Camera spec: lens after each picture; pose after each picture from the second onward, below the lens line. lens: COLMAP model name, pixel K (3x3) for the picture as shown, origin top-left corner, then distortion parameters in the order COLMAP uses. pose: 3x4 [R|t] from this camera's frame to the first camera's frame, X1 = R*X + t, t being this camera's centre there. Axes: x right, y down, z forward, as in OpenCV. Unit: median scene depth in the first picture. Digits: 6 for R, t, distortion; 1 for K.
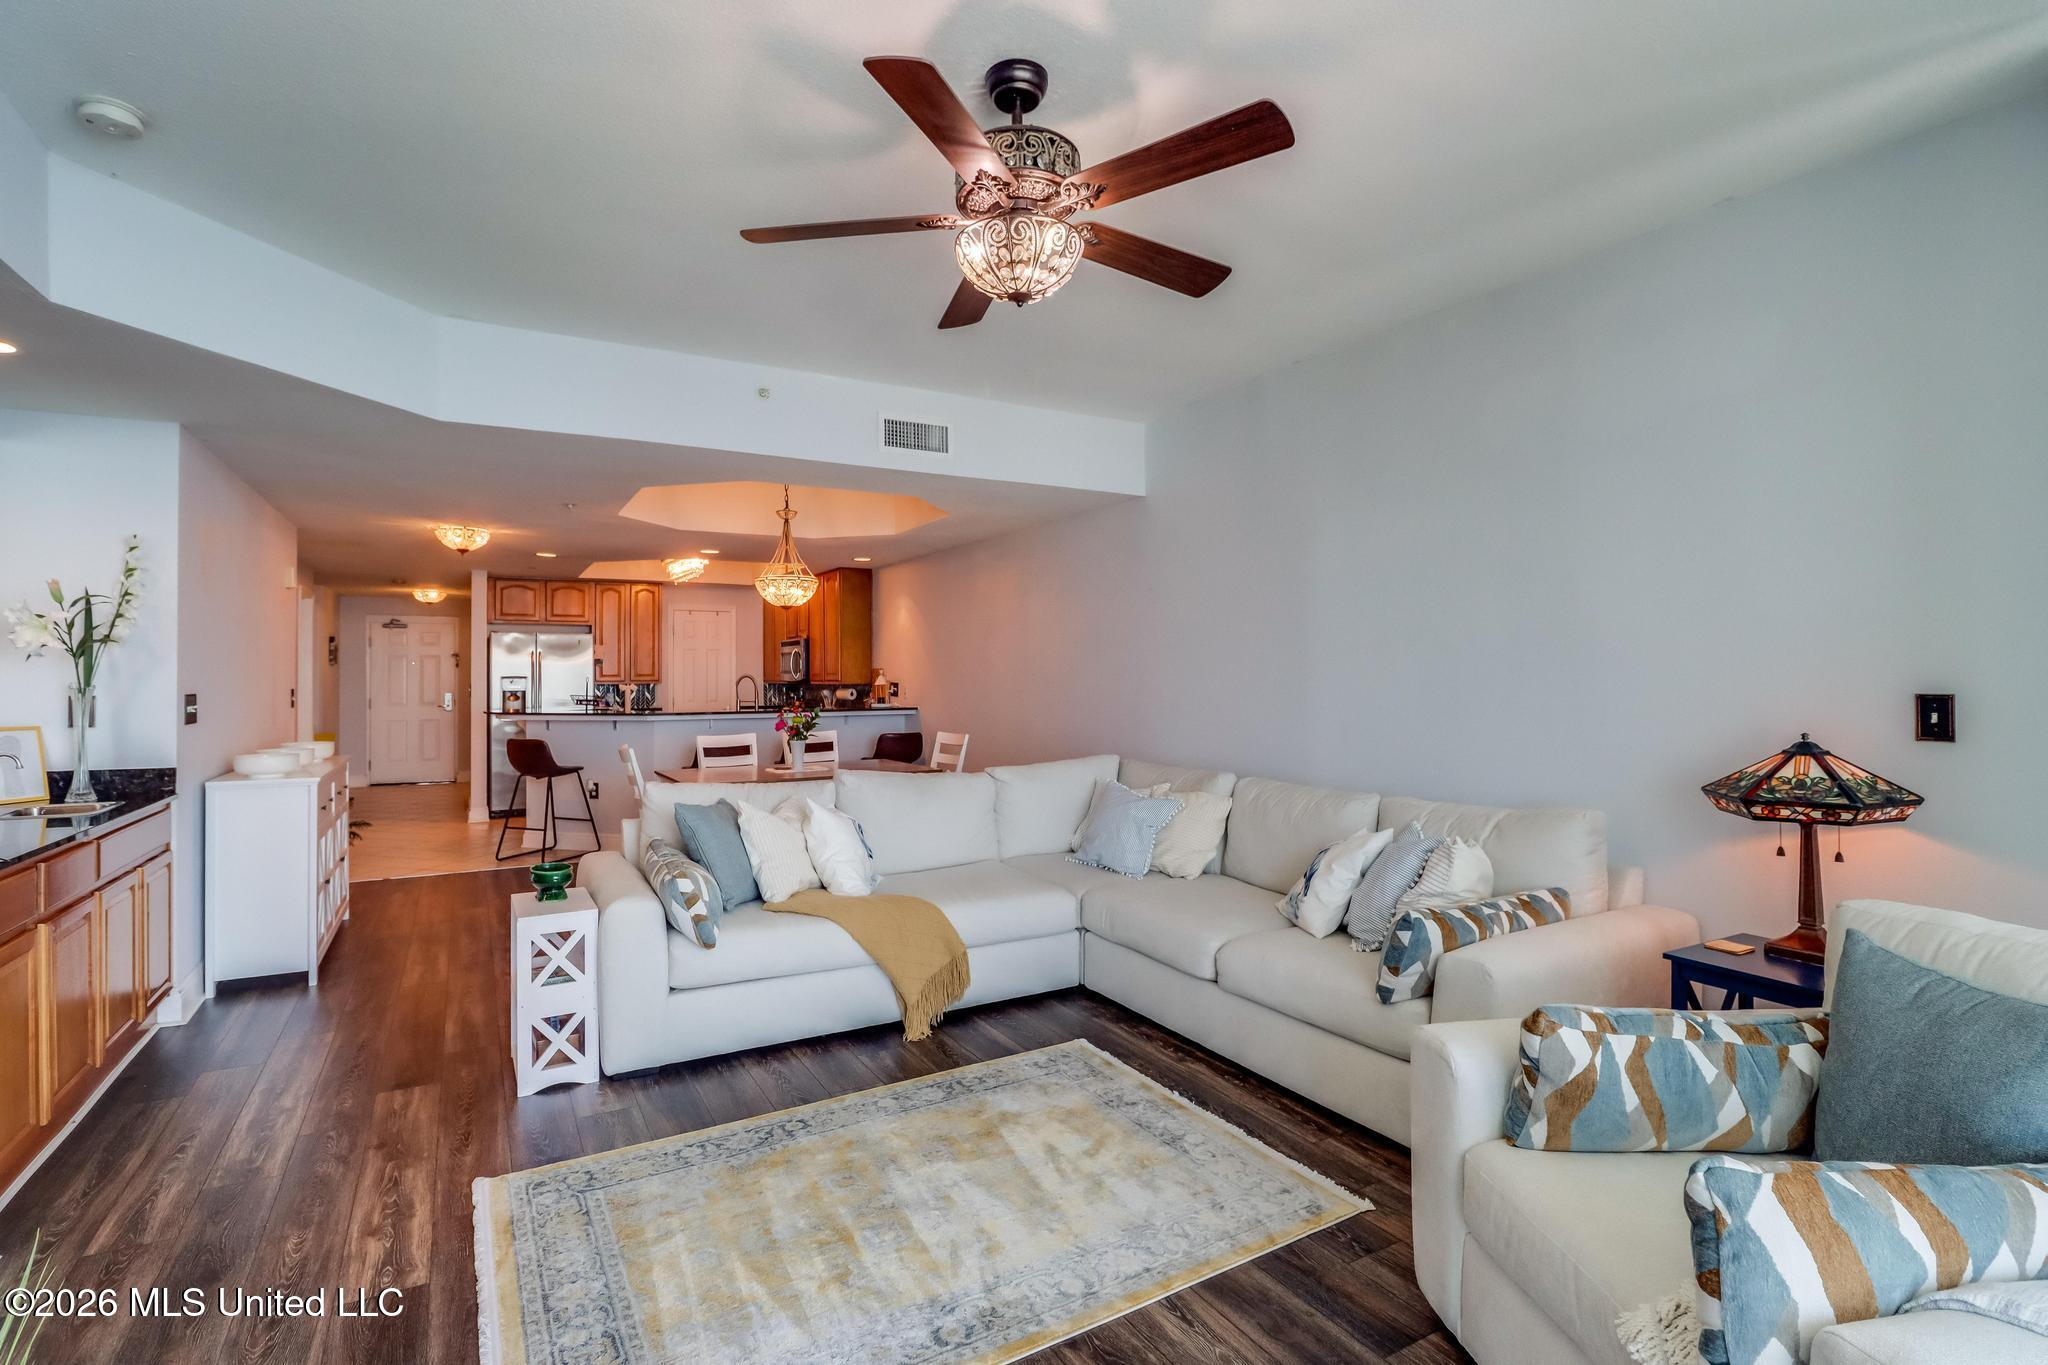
lens RADIAL K [[1016.4, 0, 1036.1], [0, 1016.4, 680.1], [0, 0, 1]] dist [-0.000895, -0.000304]
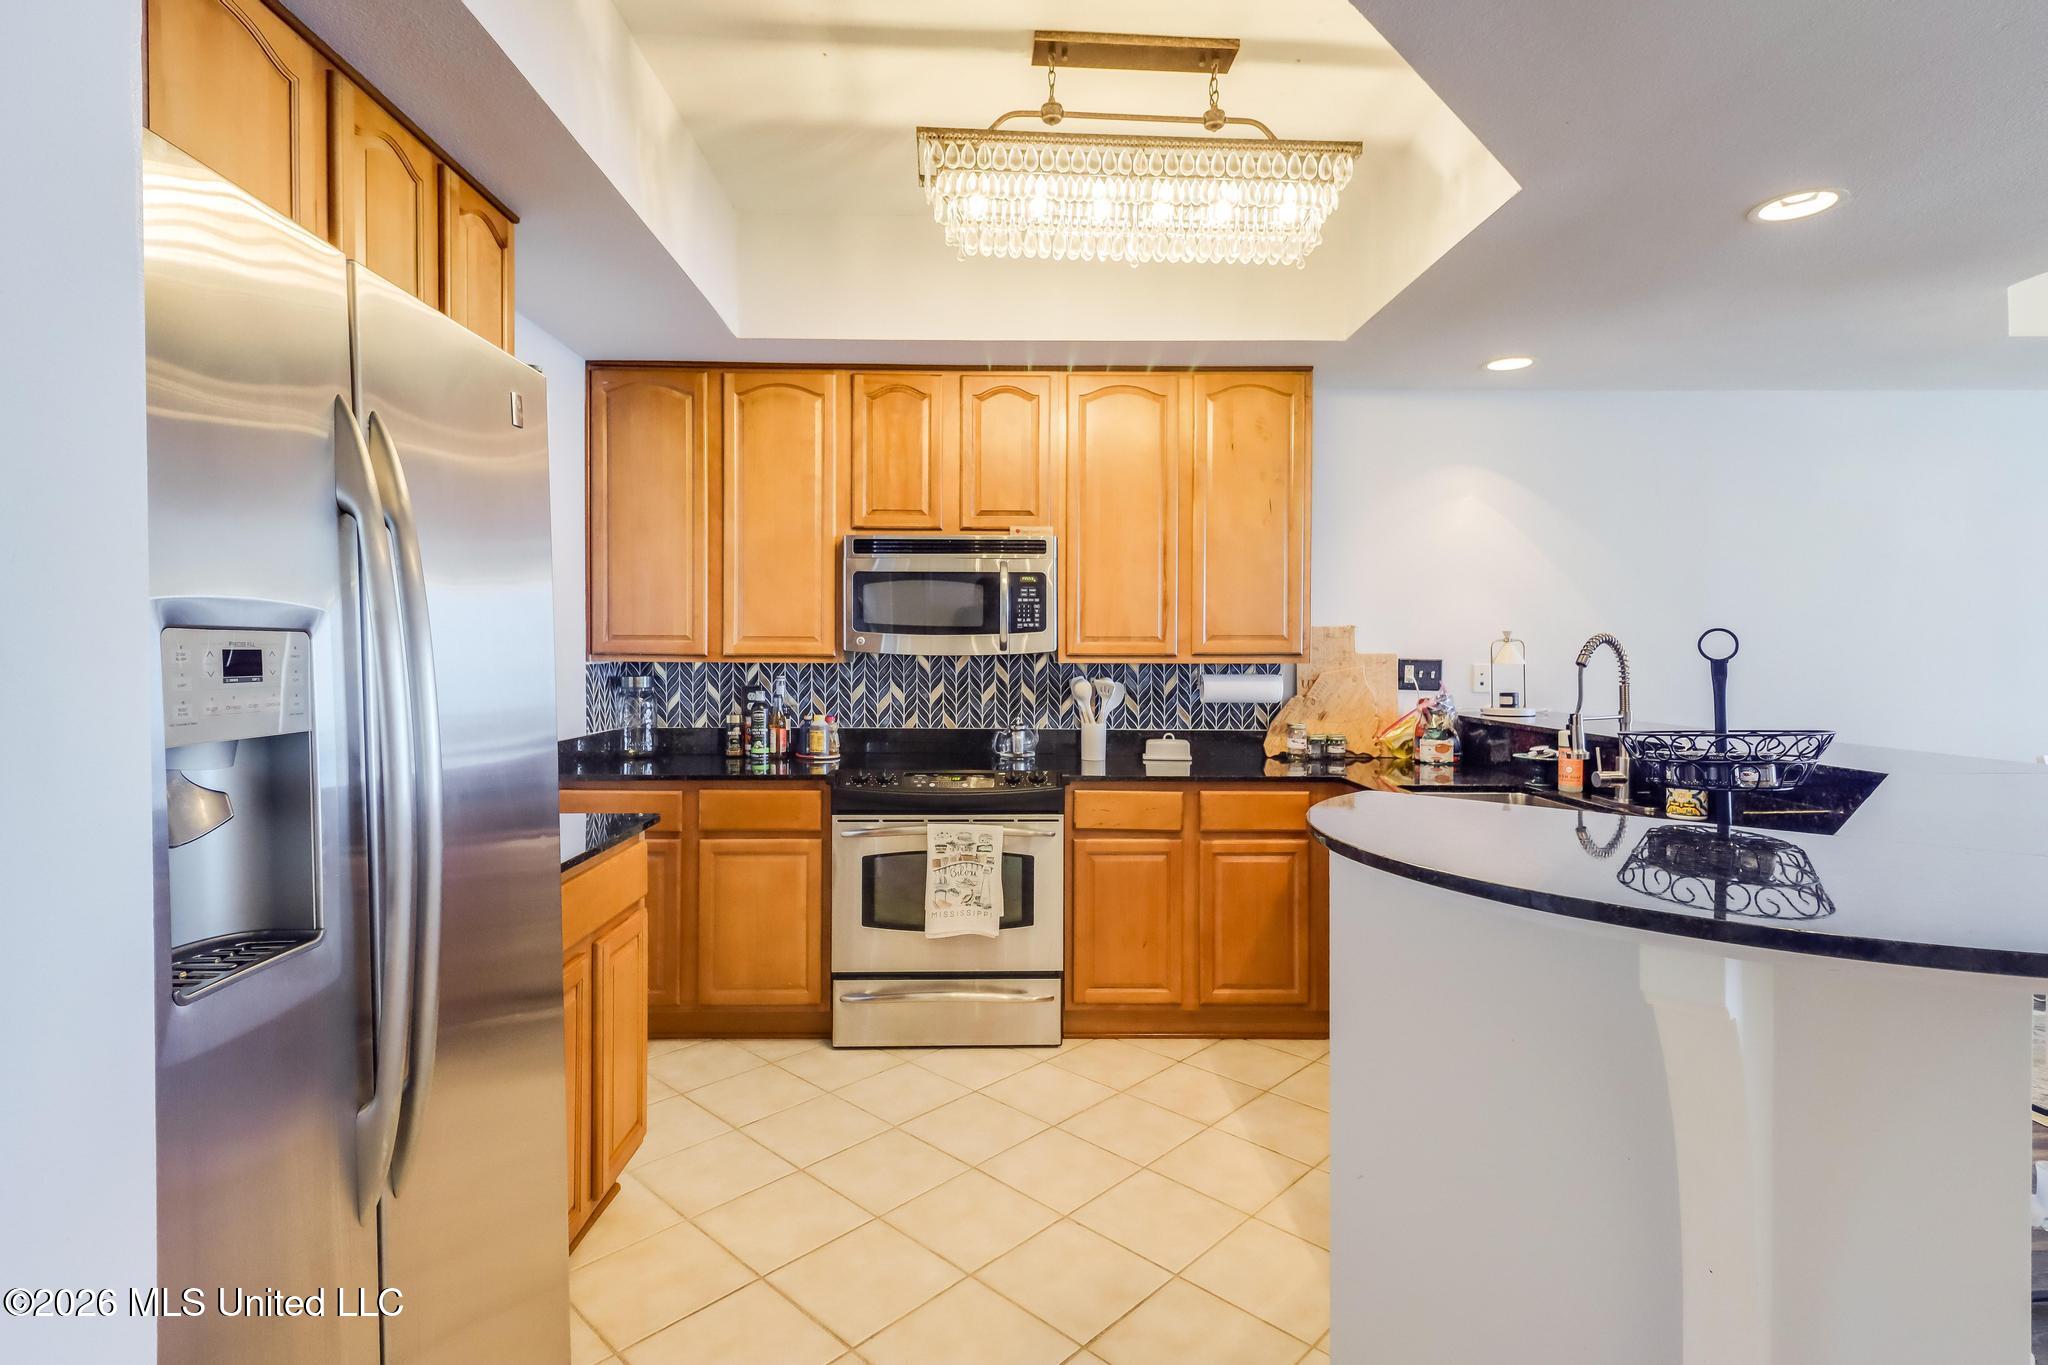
lens RADIAL K [[944.2, 0, 1014.7], [0, 944.2, 655.5], [0, 0, 1]] dist [0.025701, -0.016308]
pose [[0.479287, 0.000422, 0.877658, -0.682426], [-0.001266, 0.999999, 0.000210, 0.001140], [-0.877657, -0.001211, 0.479287, 1.105856]]
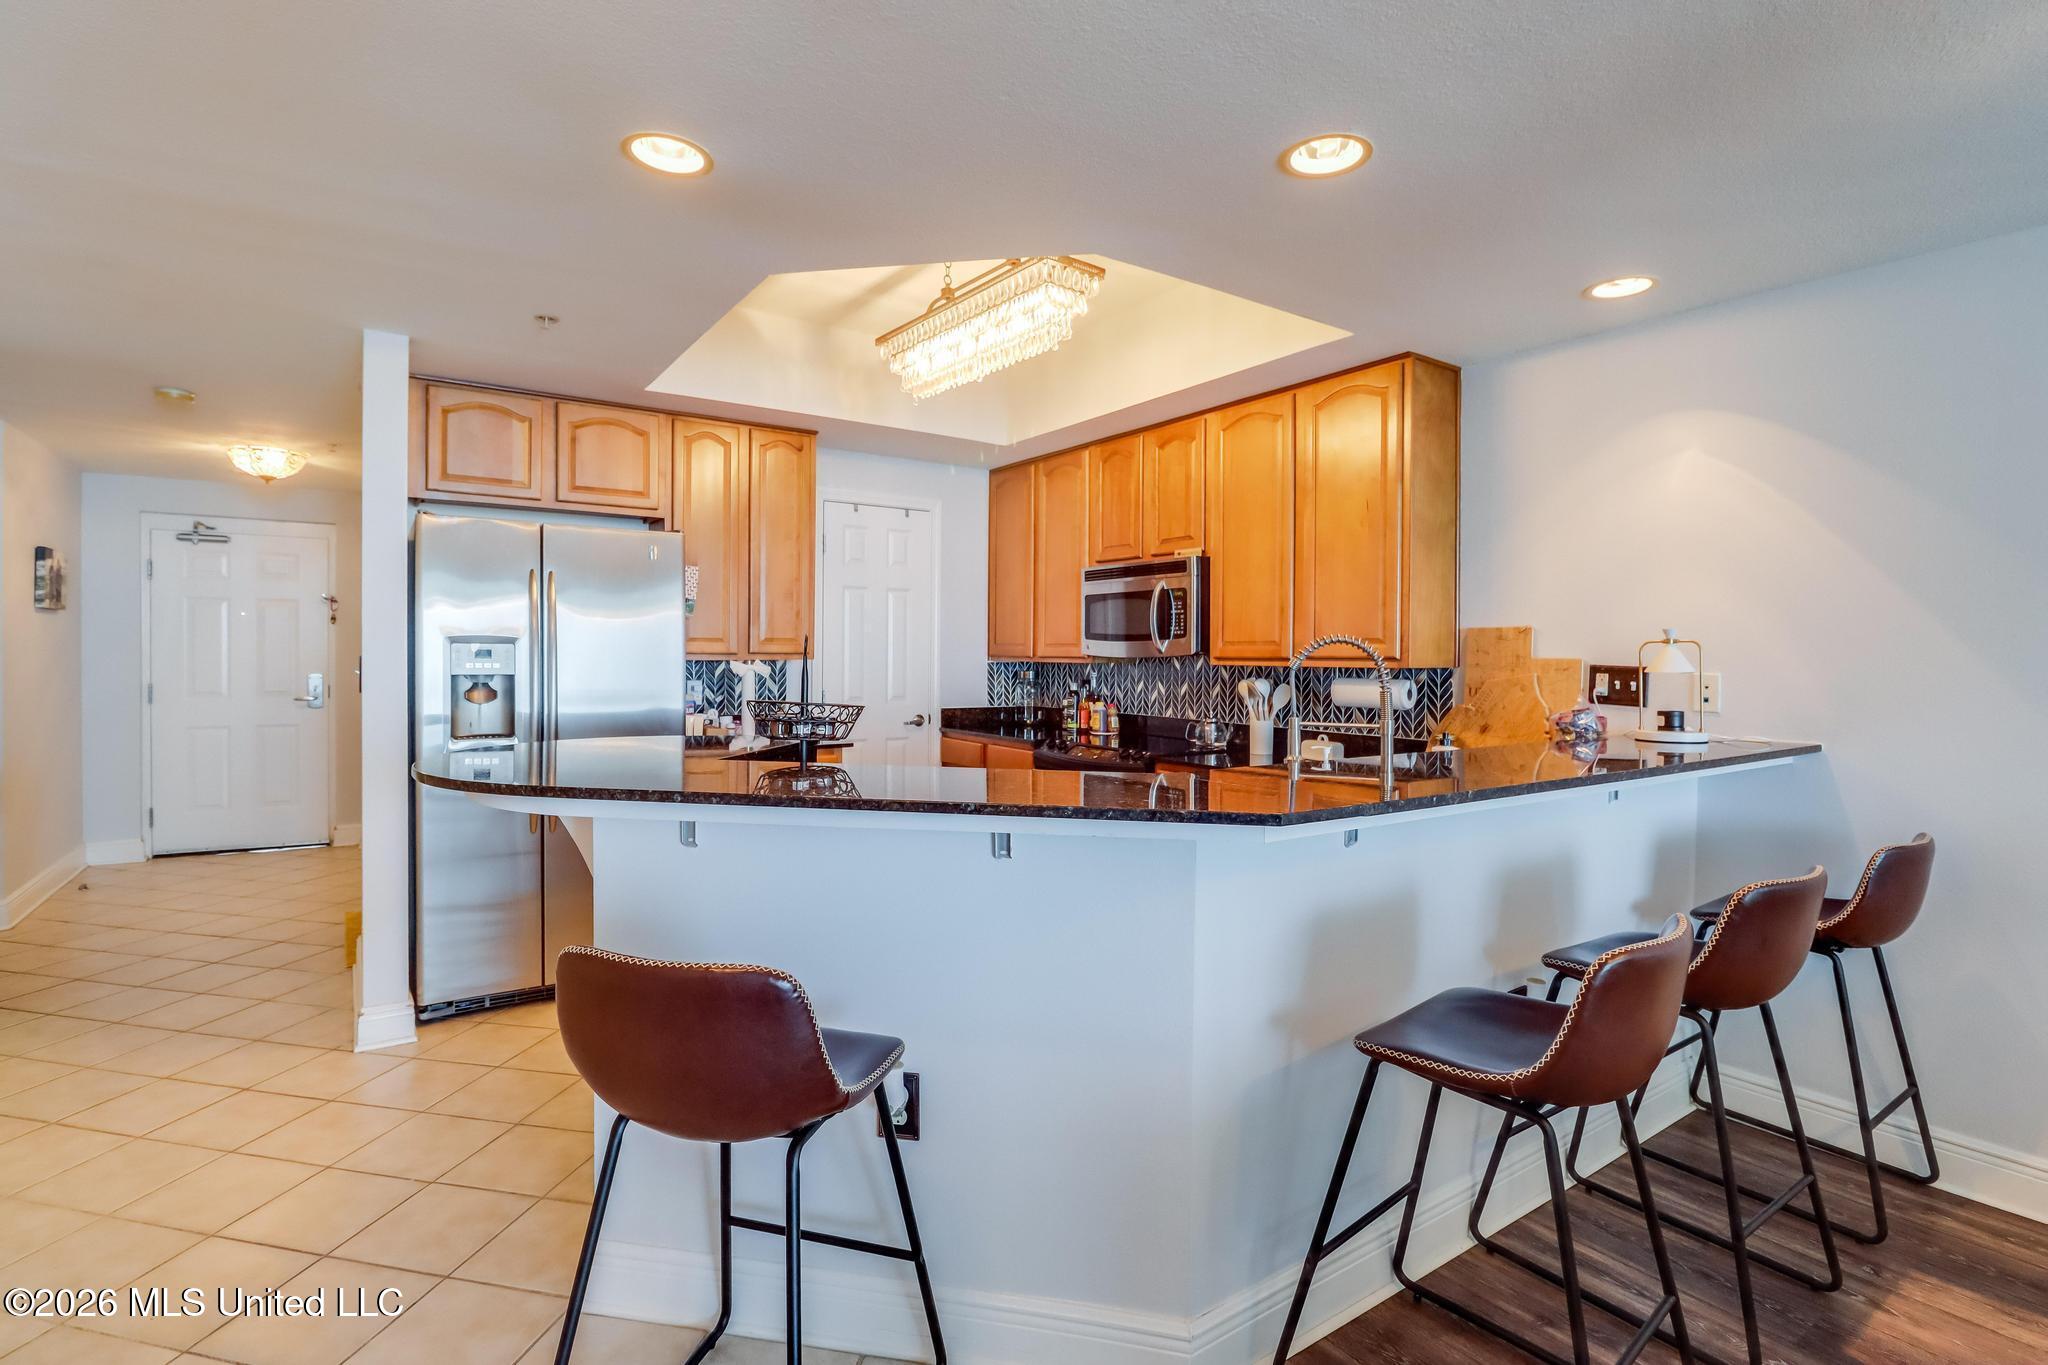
lens RADIAL K [[987.8, 0, 1020.8], [0, 987.8, 677.6], [0, 0, 1]] dist [-0.002529, -0.001179]
pose [[0.996635, 0.009952, 0.081357, -0.431905], [-0.011528, 0.999754, 0.018927, 0.002809], [-0.081149, -0.019801, 0.996505, 0.776041]]
